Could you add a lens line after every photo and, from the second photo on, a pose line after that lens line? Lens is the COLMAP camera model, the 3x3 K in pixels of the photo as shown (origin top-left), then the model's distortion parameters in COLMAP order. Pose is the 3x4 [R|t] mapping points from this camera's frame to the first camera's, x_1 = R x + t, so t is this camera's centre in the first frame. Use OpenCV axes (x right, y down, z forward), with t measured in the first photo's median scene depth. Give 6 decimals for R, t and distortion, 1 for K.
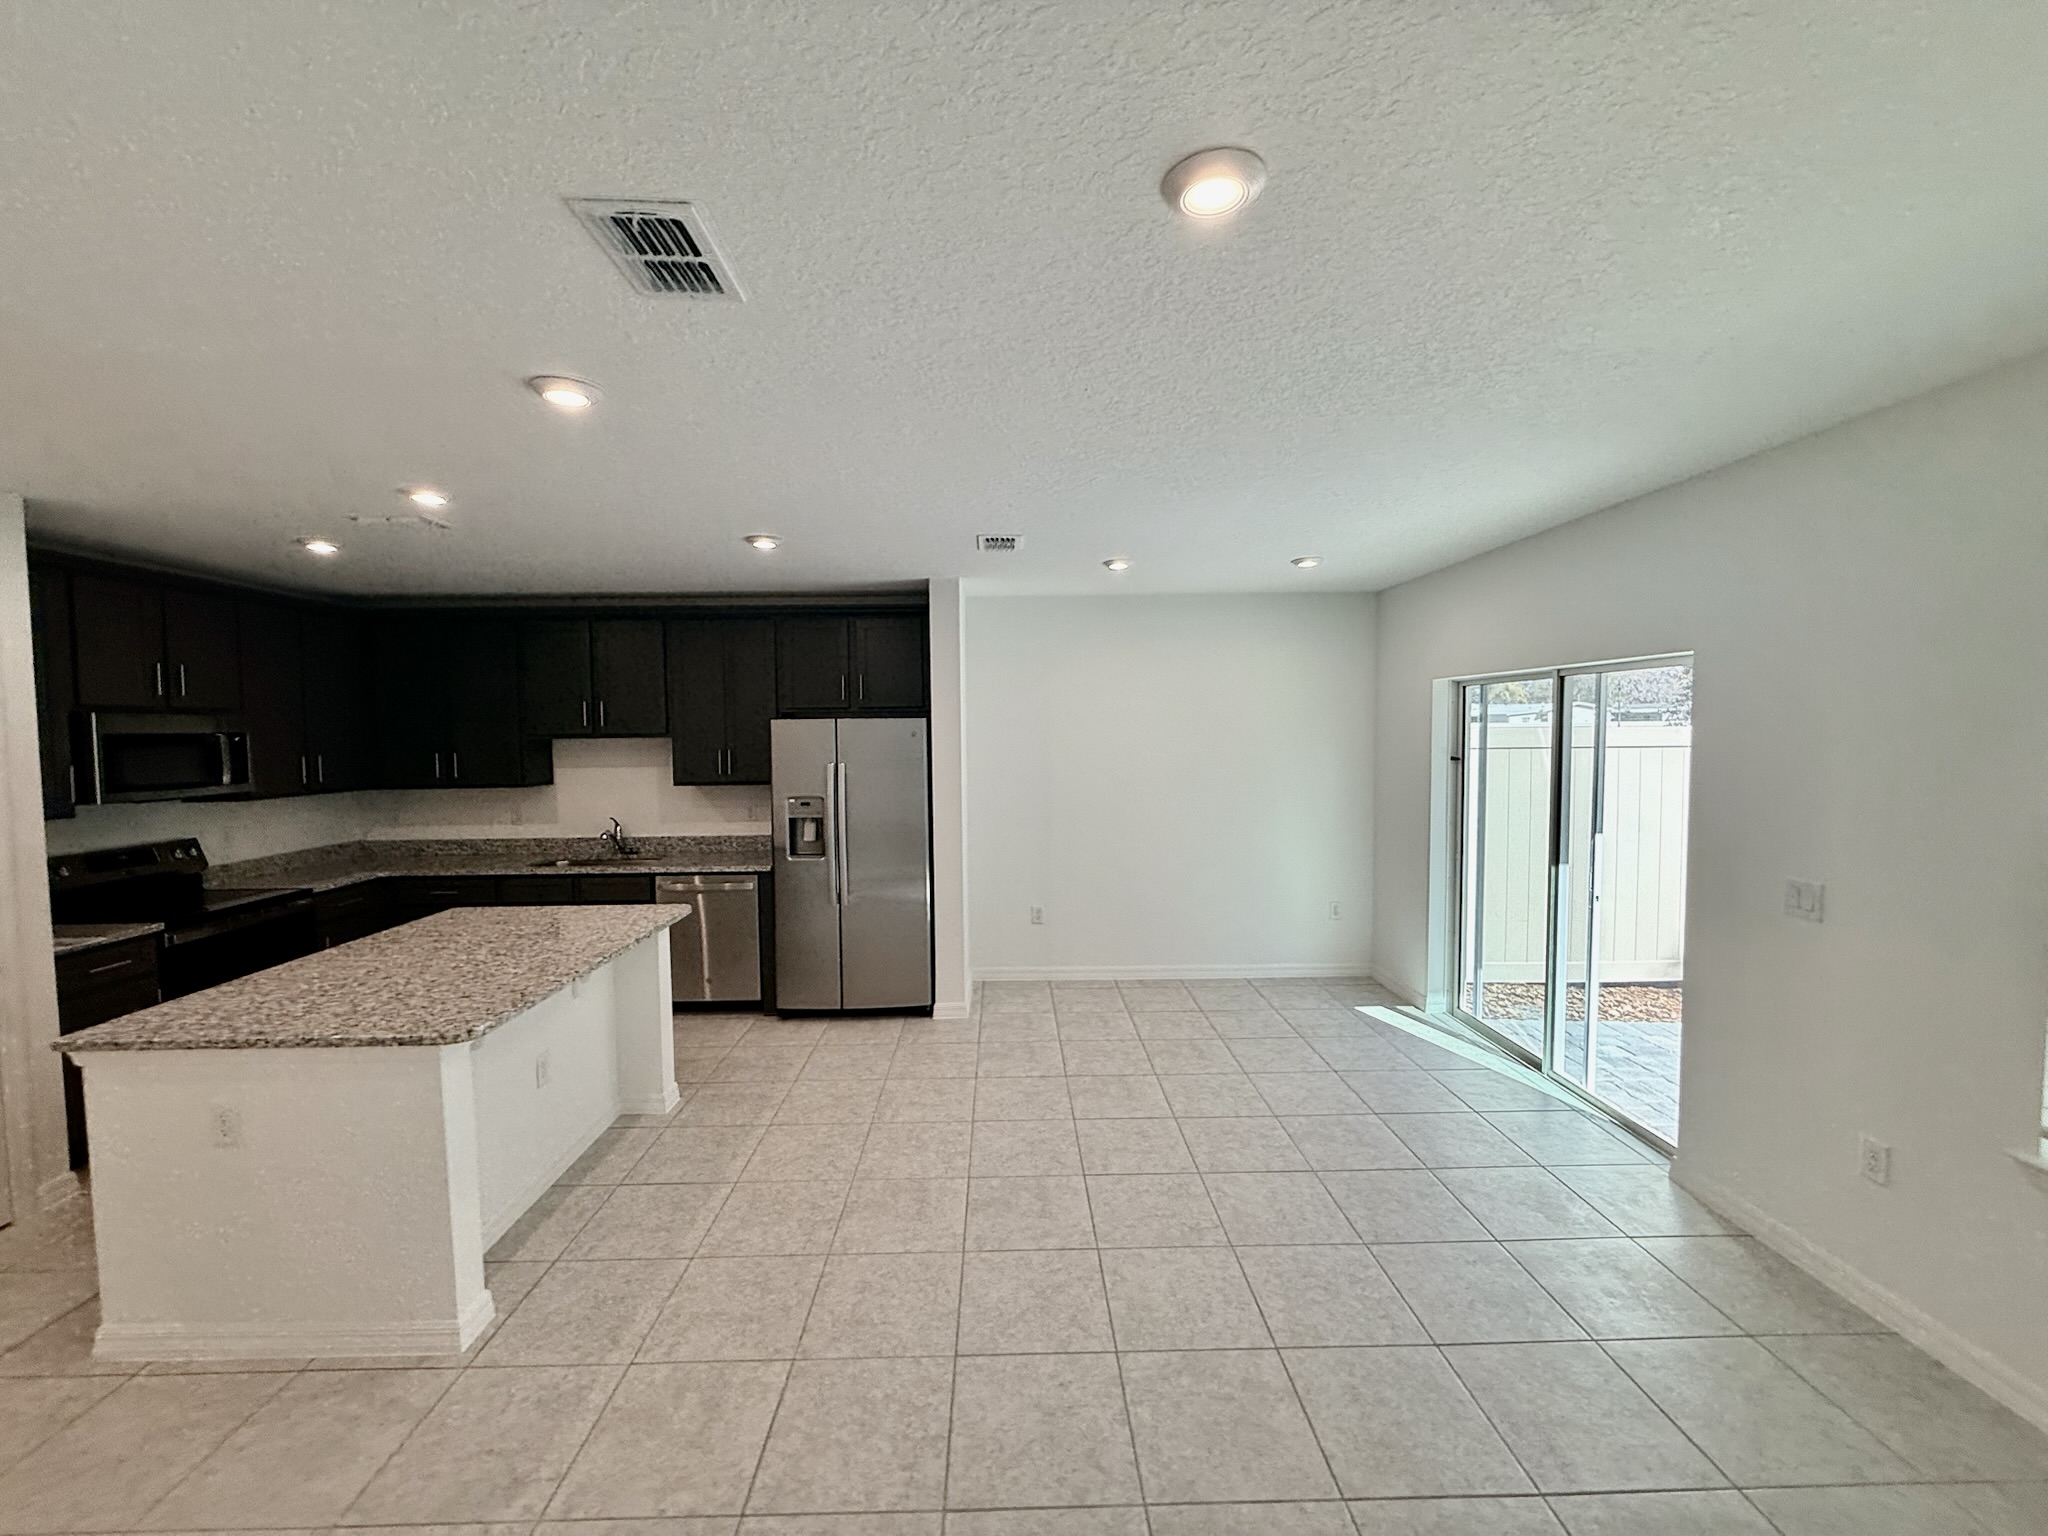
lens RADIAL K [[812.7, 0, 1014.3], [0, 812.7, 782.2], [0, 0, 1]] dist [-0.000454, -0.000011]
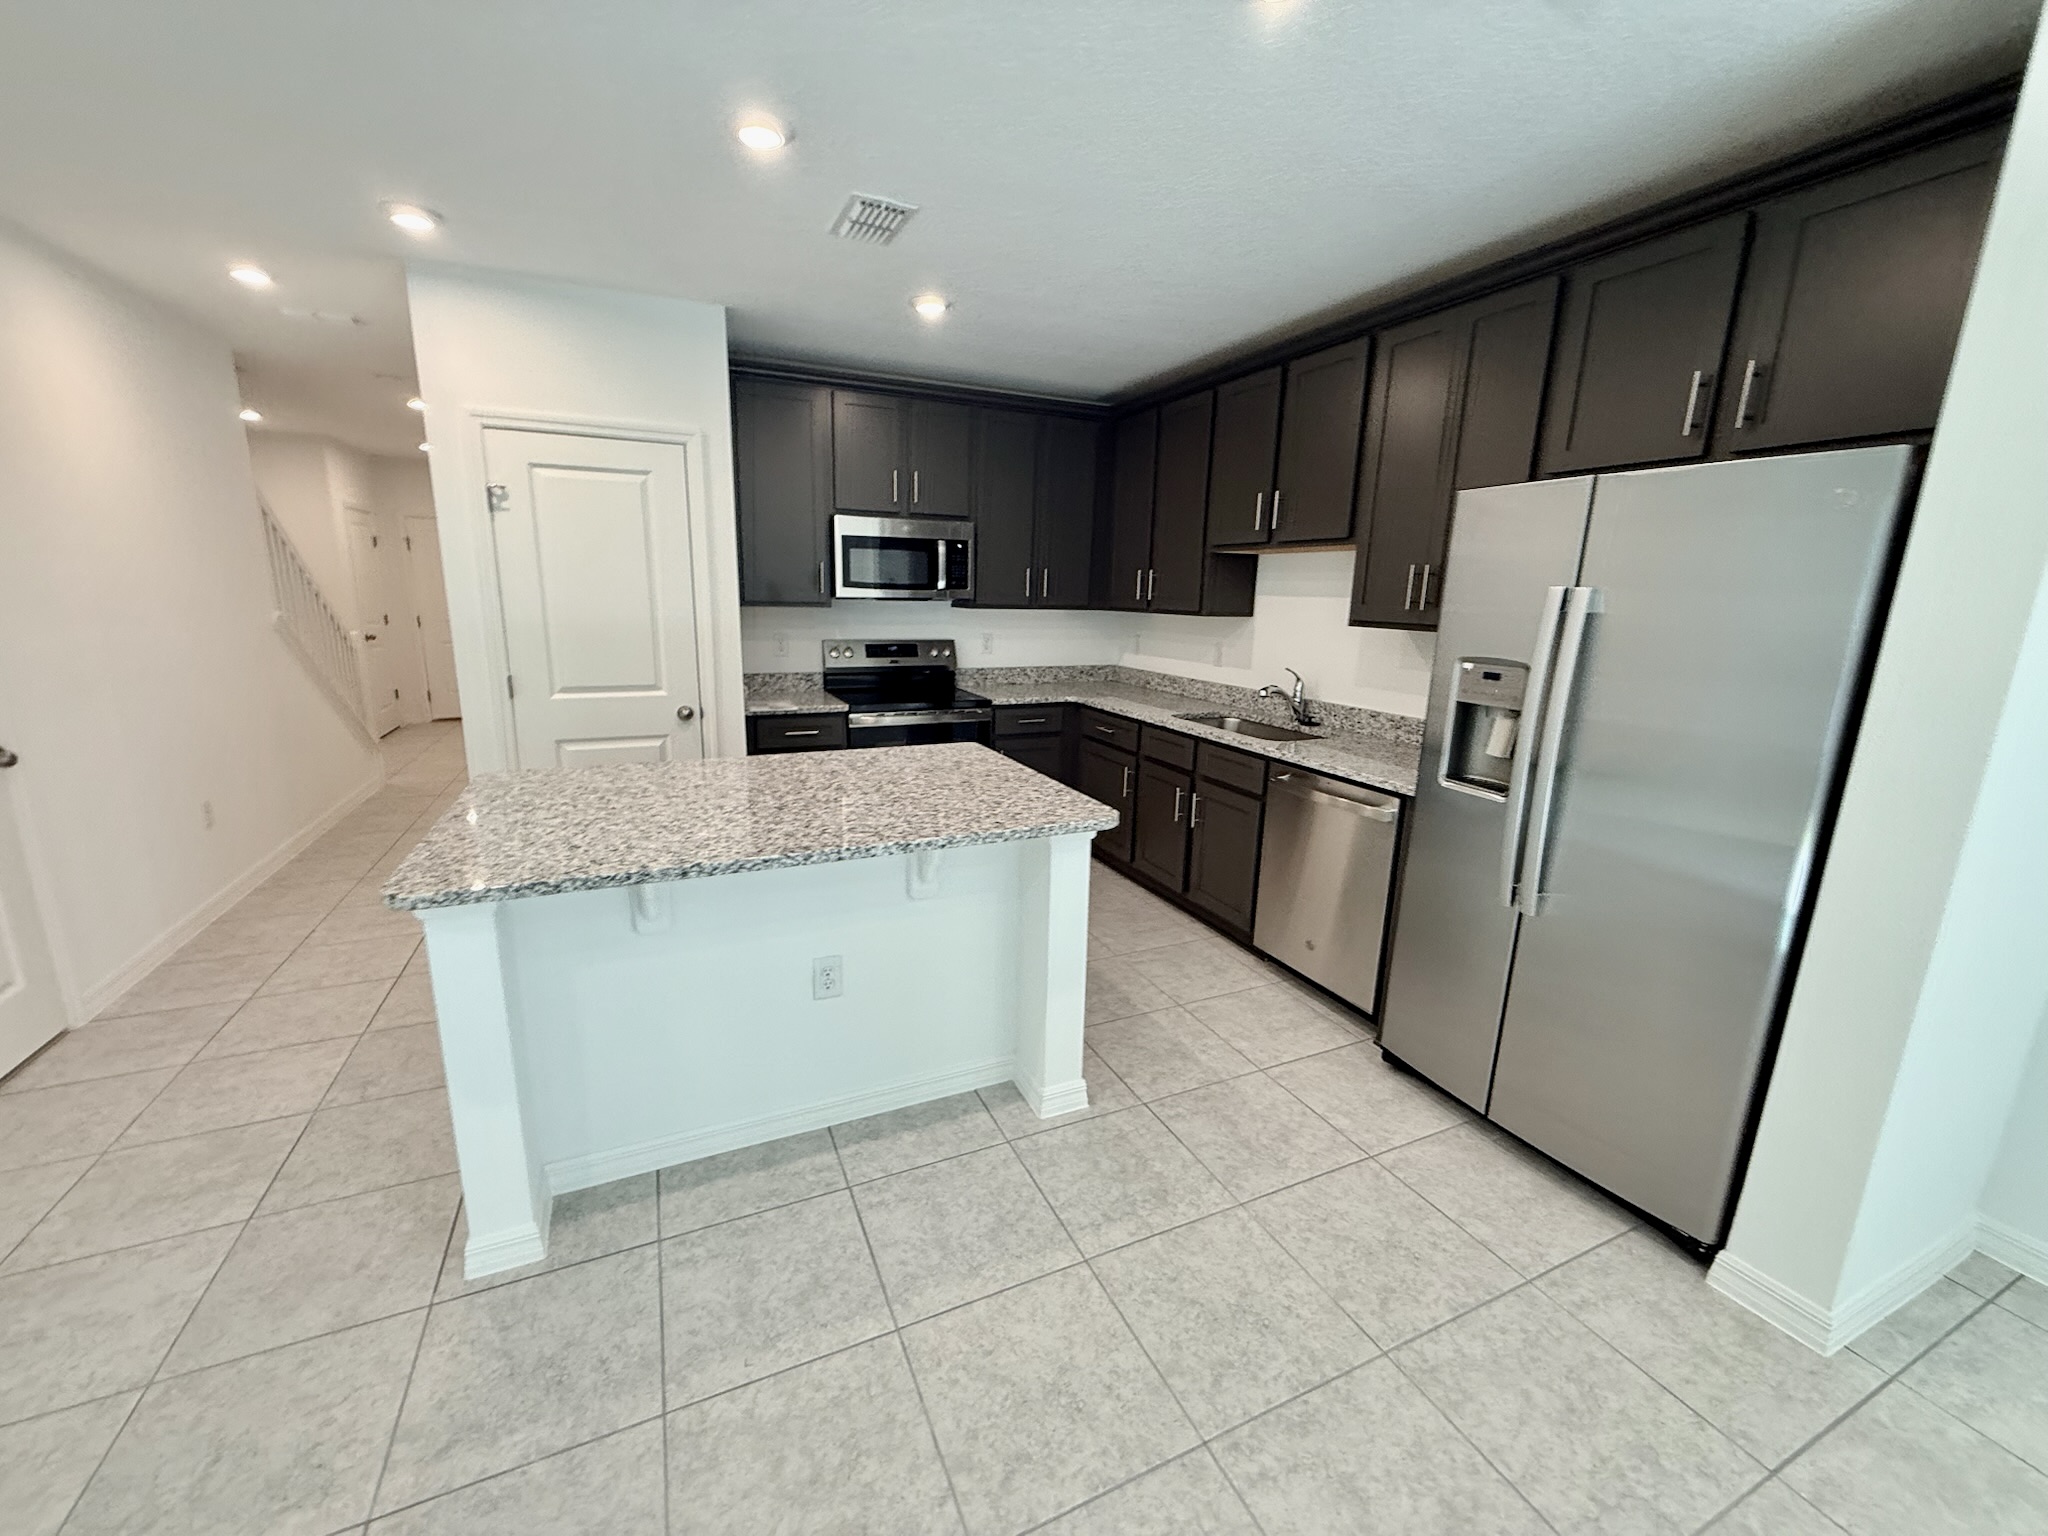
lens RADIAL K [[812.7, 0, 1019.3], [0, 812.7, 768.3], [0, 0, 1]] dist [-0.000454, -0.000011]
pose [[0.397791, 0.217246, -0.891385, 0.060211], [-0.084953, 0.976109, 0.199984, 0.008536], [0.913535, -0.003826, 0.406743, 0.564402]]
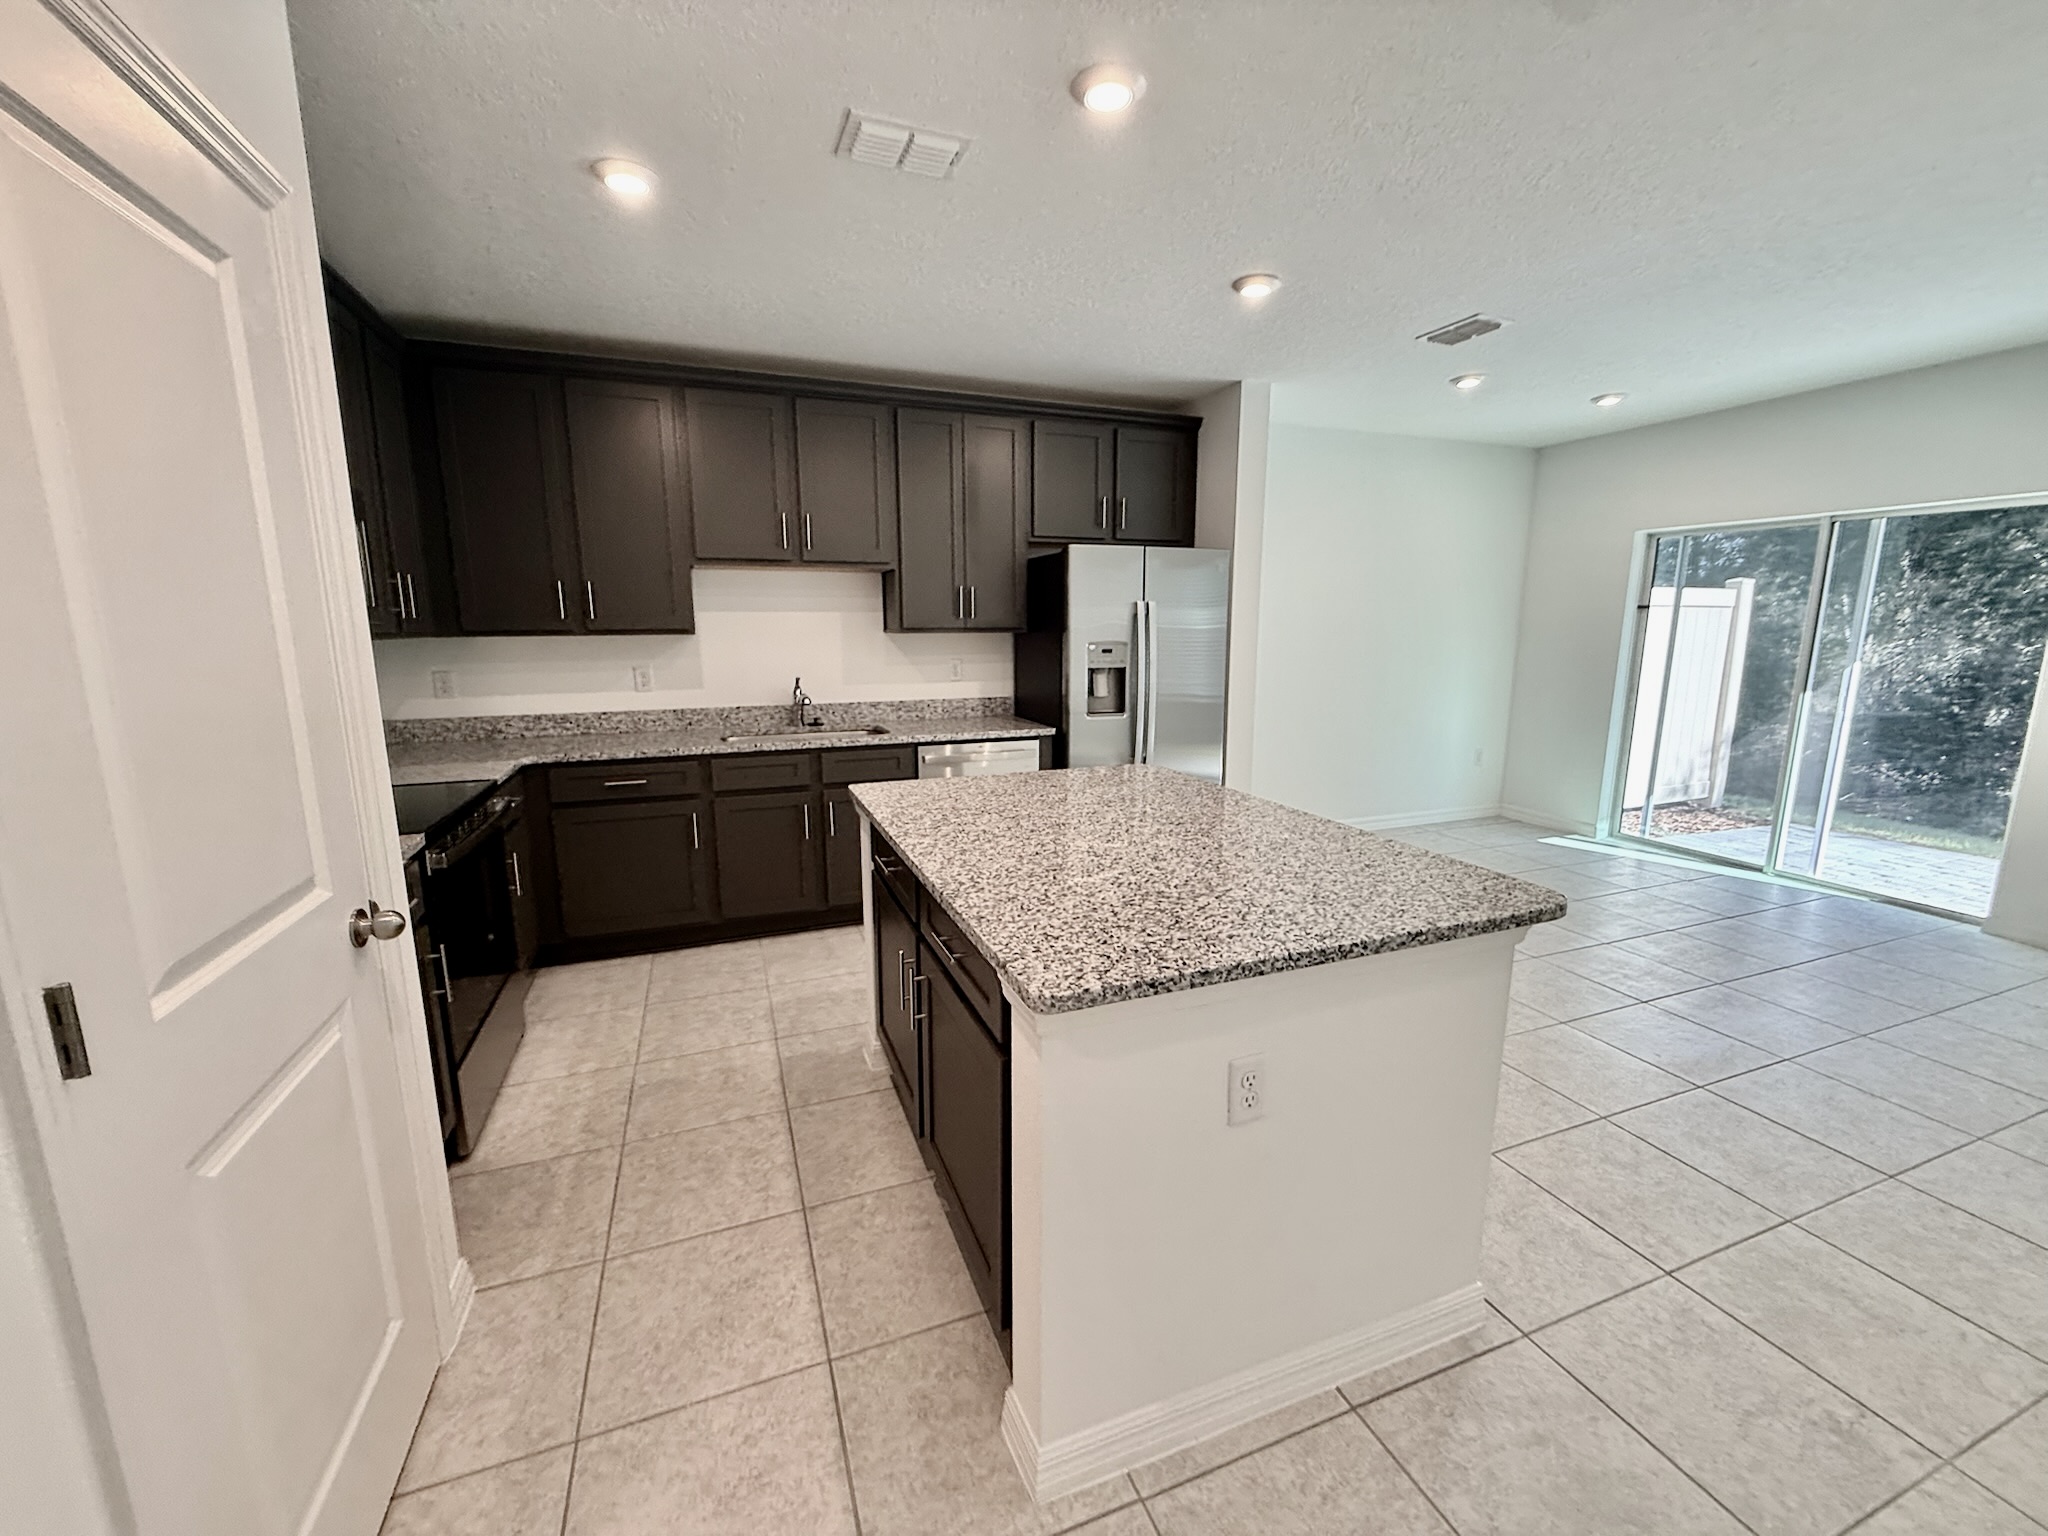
lens RADIAL K [[812.7, 0, 1015.6], [0, 812.7, 775.1], [0, 0, 1]] dist [-0.000454, -0.000011]
pose [[0.940256, -0.054744, 0.336037, -0.630897], [0.014886, 0.992655, 0.120062, 0.051786], [-0.340142, -0.107887, 0.934165, 0.242772]]
